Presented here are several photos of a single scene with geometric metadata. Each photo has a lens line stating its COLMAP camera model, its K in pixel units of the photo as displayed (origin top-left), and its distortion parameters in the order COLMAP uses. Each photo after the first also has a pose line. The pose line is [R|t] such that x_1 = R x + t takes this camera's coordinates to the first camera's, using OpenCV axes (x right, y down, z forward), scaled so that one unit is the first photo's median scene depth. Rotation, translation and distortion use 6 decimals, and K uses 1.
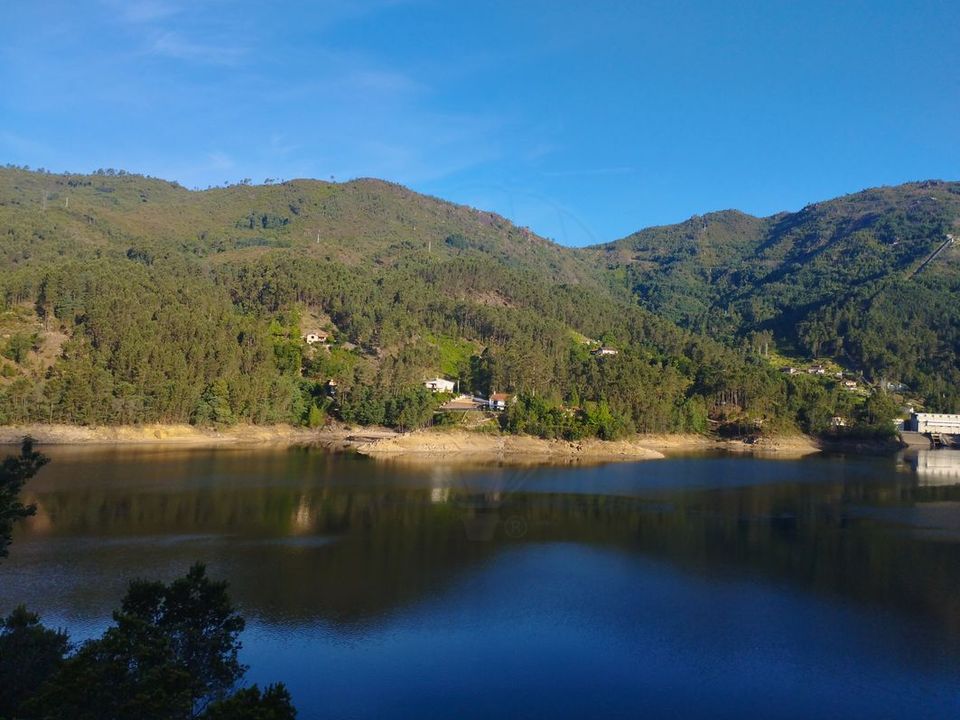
lens RADIAL K [[697.1, 0, 480.0], [0, 697.1, 360.0], [0, 0, 1]] dist [-0.026279, -0.001745]
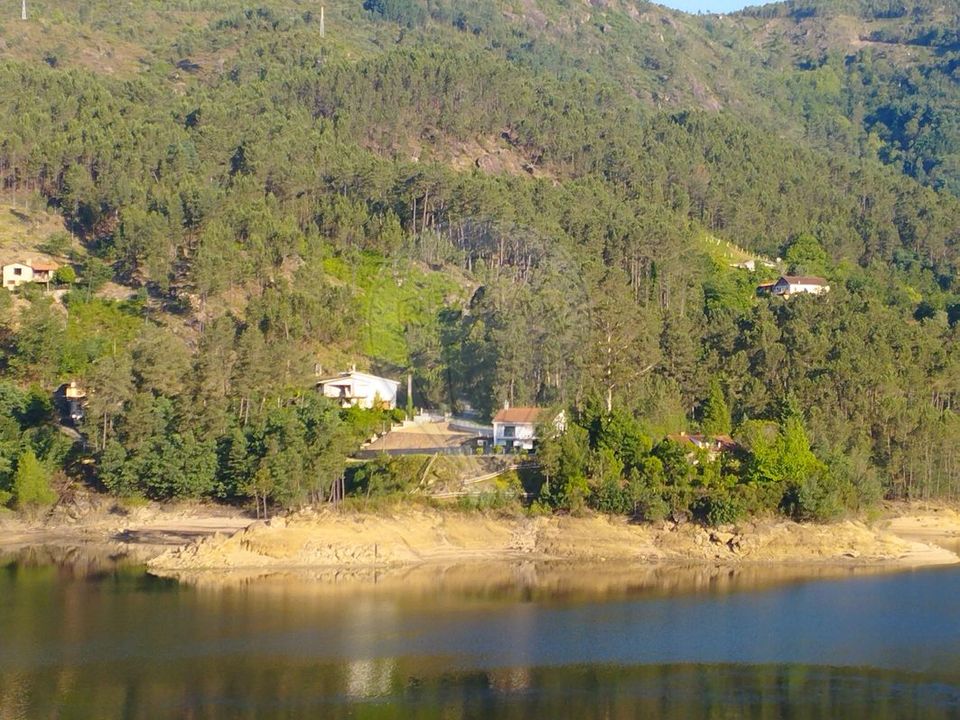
lens RADIAL K [[697.1, 0, 480.0], [0, 697.1, 360.0], [0, 0, 1]] dist [-0.026279, -0.001745]
pose [[0.998051, -0.028894, 0.055317, -0.013345], [0.027600, 0.999331, 0.024009, 0.013239], [-0.055974, -0.022435, 0.998180, 0.623770]]
